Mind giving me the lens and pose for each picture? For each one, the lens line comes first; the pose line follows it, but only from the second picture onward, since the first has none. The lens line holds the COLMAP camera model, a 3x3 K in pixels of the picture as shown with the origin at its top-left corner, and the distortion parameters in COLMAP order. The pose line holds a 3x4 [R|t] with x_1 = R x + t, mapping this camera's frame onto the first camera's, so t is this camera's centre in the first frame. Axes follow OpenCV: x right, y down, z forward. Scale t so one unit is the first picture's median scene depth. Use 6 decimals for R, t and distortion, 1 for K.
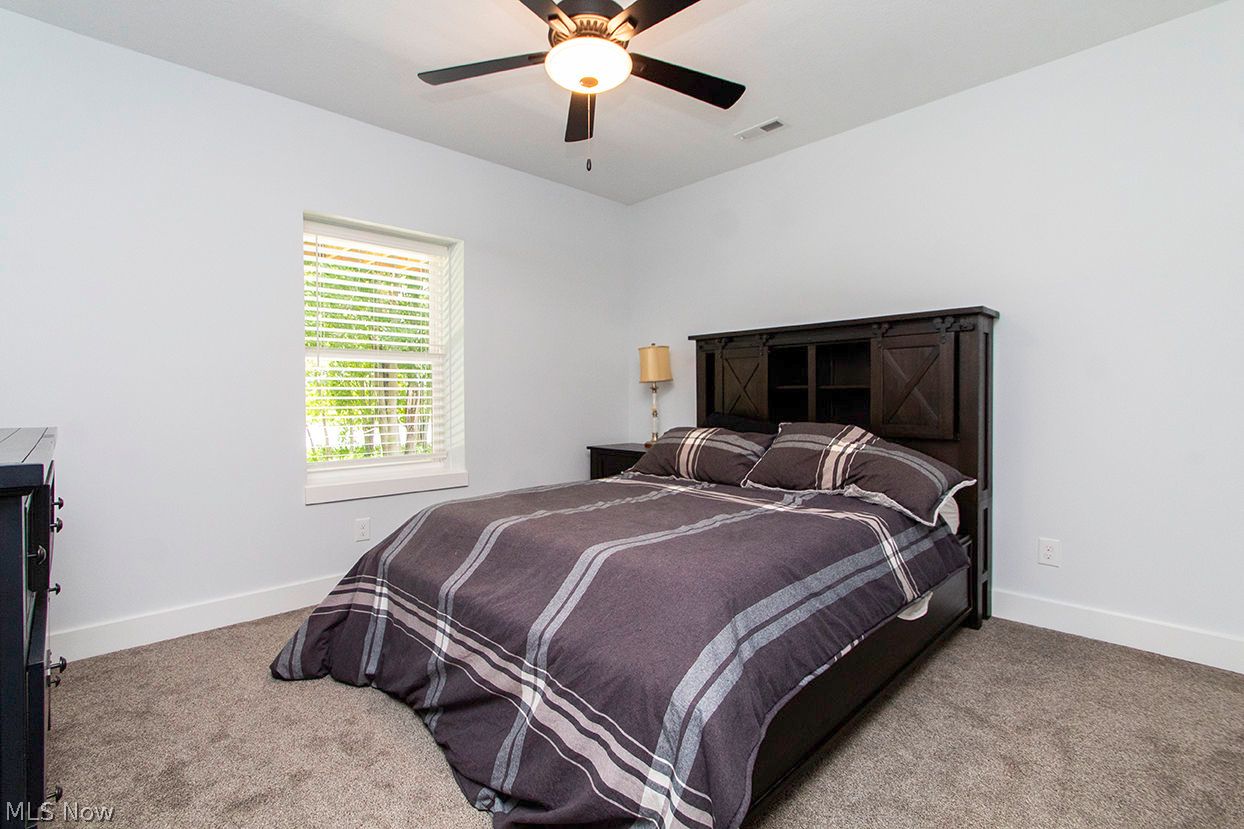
lens RADIAL K [[576.6, 0, 605.6], [0, 576.6, 410.1], [0, 0, 1]] dist [-0.001042, -0.001350]
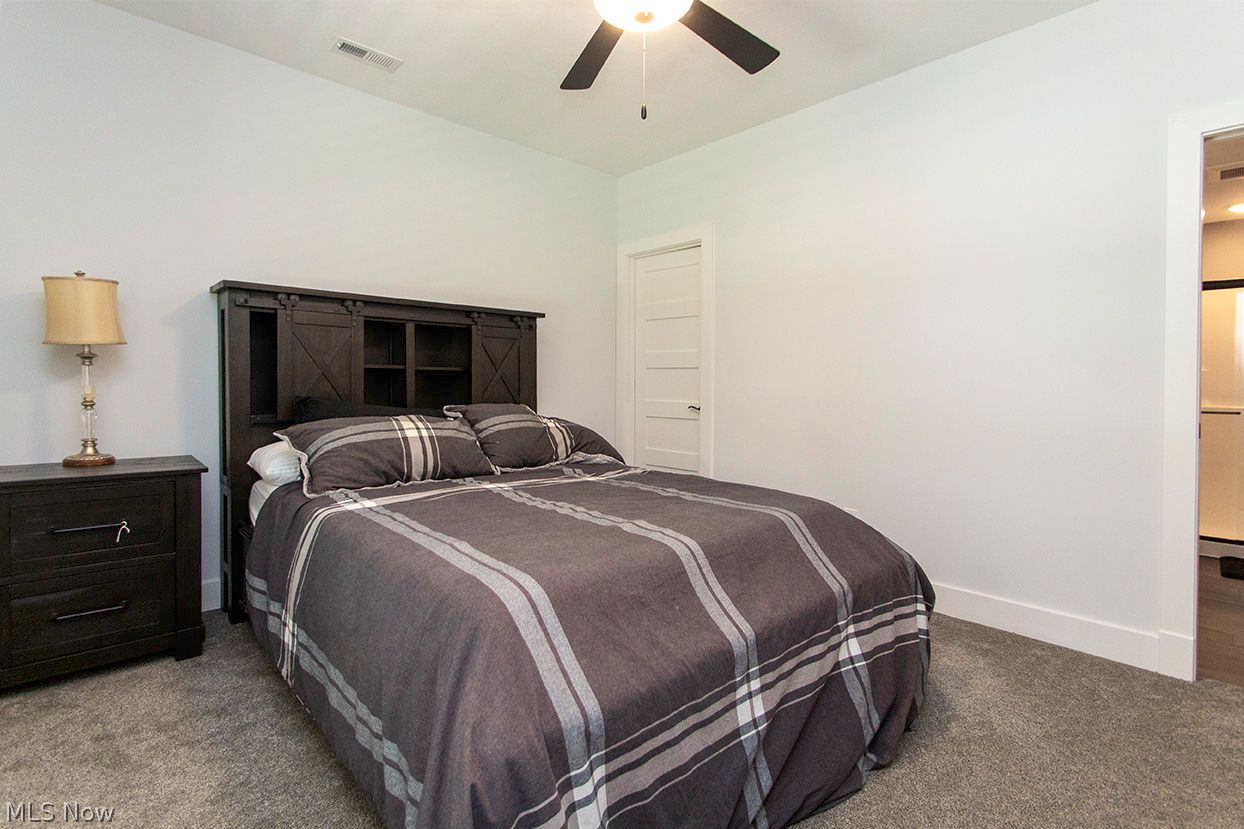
lens RADIAL K [[583.4, 0, 619.2], [0, 583.4, 367.3], [0, 0, 1]] dist [-0.000945, -0.000426]
pose [[0.028397, 0.026111, 0.999256, -0.584311], [0.008653, 0.999615, -0.026366, -0.011432], [-0.999559, 0.009395, 0.028160, 0.636564]]
